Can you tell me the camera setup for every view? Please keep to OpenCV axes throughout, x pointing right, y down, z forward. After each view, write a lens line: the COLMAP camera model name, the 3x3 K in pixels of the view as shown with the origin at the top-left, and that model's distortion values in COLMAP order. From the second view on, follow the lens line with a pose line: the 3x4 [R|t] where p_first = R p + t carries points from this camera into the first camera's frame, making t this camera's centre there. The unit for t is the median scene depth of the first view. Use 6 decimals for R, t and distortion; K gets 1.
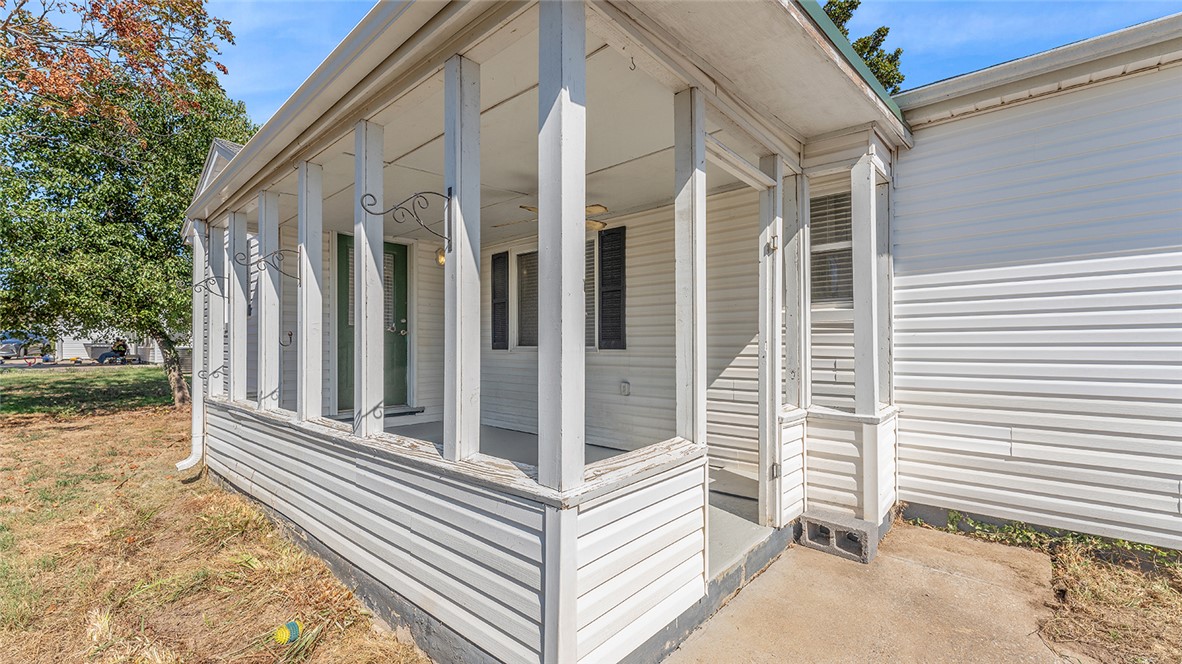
lens RADIAL K [[493.1, 0, 591.0], [0, 493.1, 332.0], [0, 0, 1]] dist [0.000255, -0.000005]
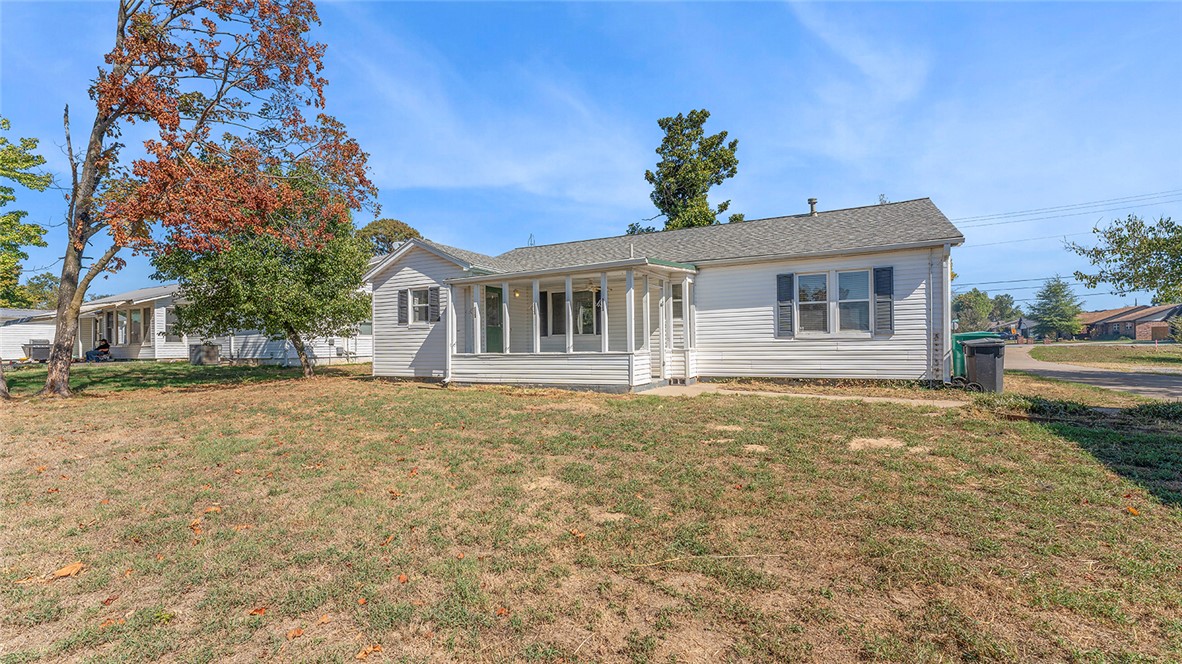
lens RADIAL K [[493.1, 0, 591.0], [0, 493.1, 332.0], [0, 0, 1]] dist [0.000255, -0.000005]
pose [[0.975822, -0.014001, 0.218118, -0.913770], [0.012291, 0.999882, 0.009194, -0.001966], [-0.218221, -0.006291, 0.975879, -2.363621]]
